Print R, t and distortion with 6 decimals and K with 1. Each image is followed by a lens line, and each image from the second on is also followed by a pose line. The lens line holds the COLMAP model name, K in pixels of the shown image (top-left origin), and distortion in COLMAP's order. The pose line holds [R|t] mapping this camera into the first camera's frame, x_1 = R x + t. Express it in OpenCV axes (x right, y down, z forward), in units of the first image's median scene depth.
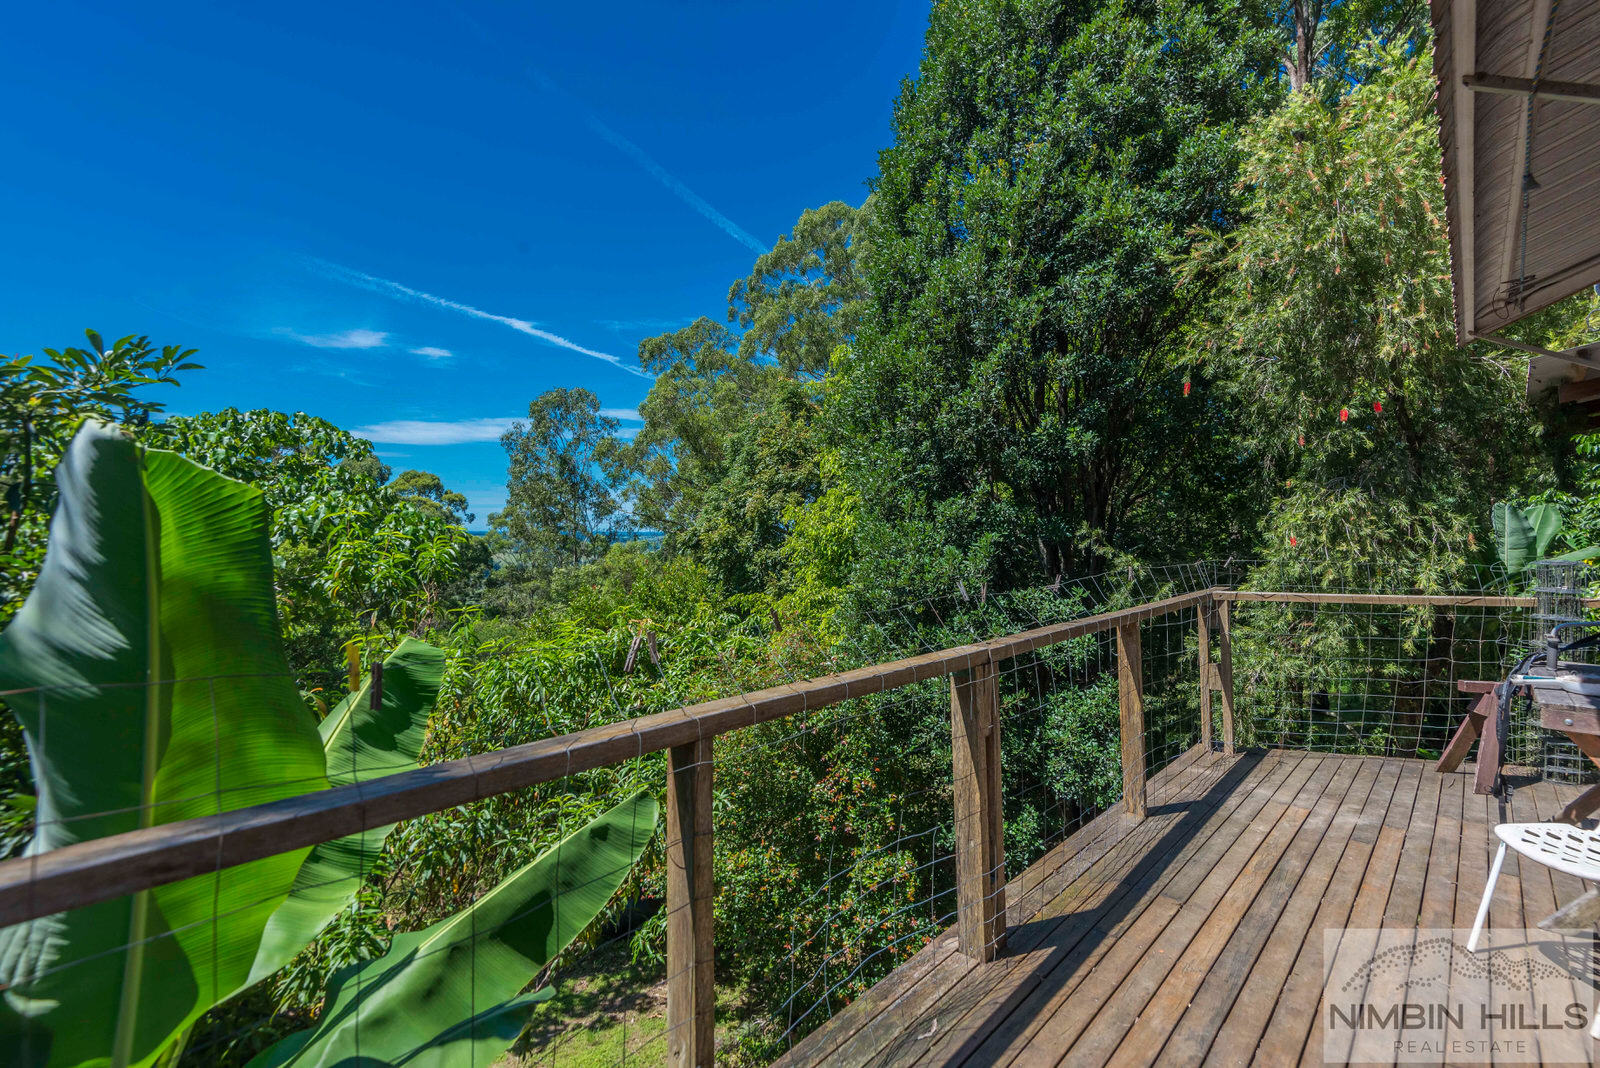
lens RADIAL K [[738.2, 0, 800.0], [0, 738.2, 534.0], [0, 0, 1]] dist [-0.001358, -0.000052]
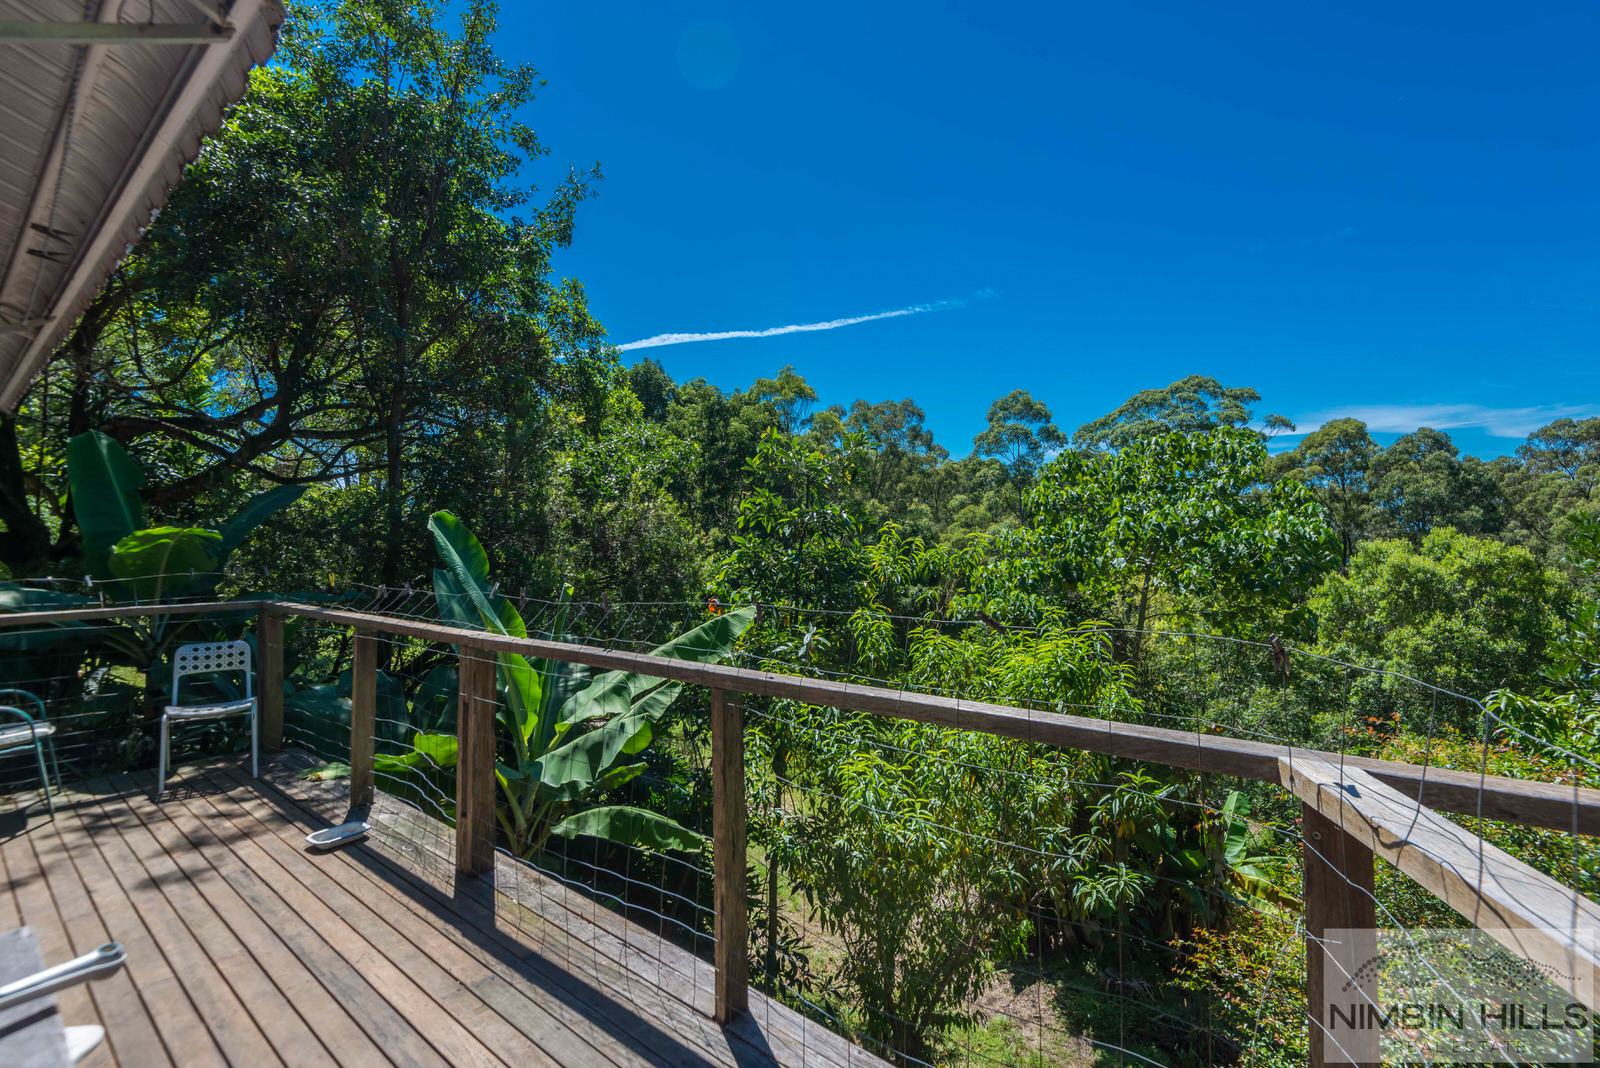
lens RADIAL K [[737.0, 0, 811.0], [0, 737.0, 544.2], [0, 0, 1]] dist [-0.002486, -0.000444]
pose [[0.035945, 0.001525, -0.999353, 0.495571], [0.010342, 0.999945, 0.001898, 0.002980], [0.999300, -0.010404, 0.035927, 0.498699]]
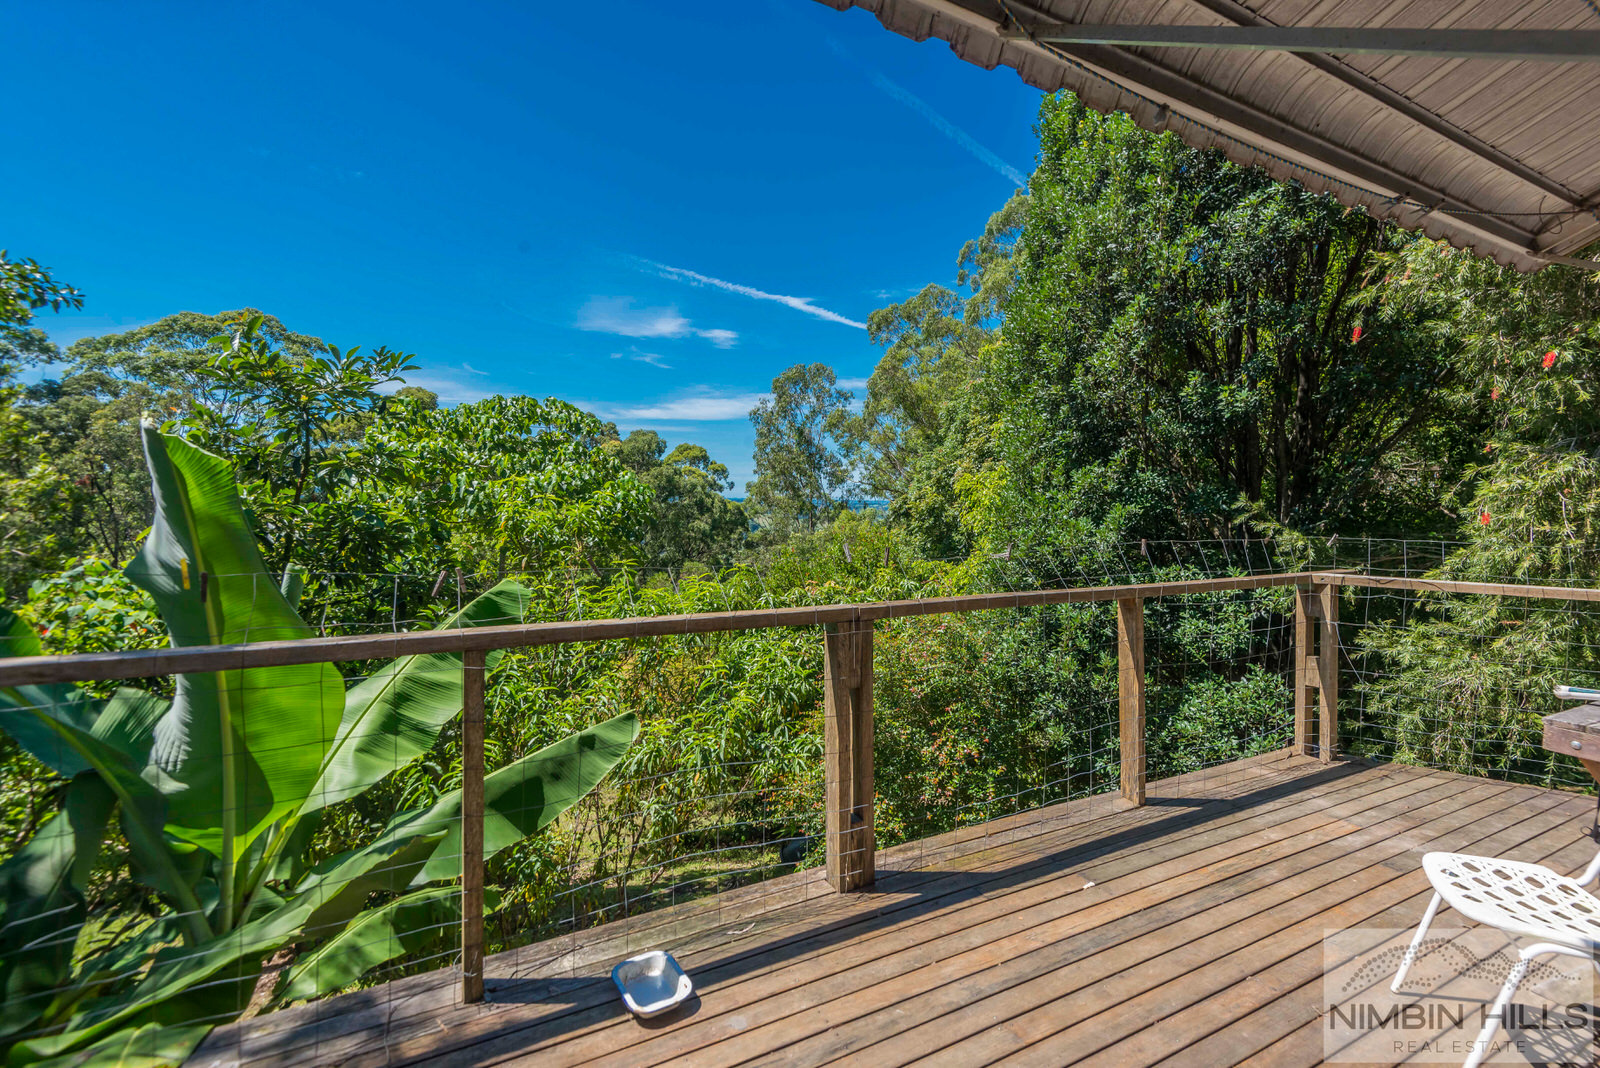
lens RADIAL K [[737.0, 0, 811.0], [0, 737.0, 544.2], [0, 0, 1]] dist [-0.002486, -0.000444]
pose [[0.942317, 0.032439, -0.333147, 0.173803], [-0.013942, 0.998233, 0.057765, 0.000994], [0.334432, -0.049788, 0.941104, -0.004365]]
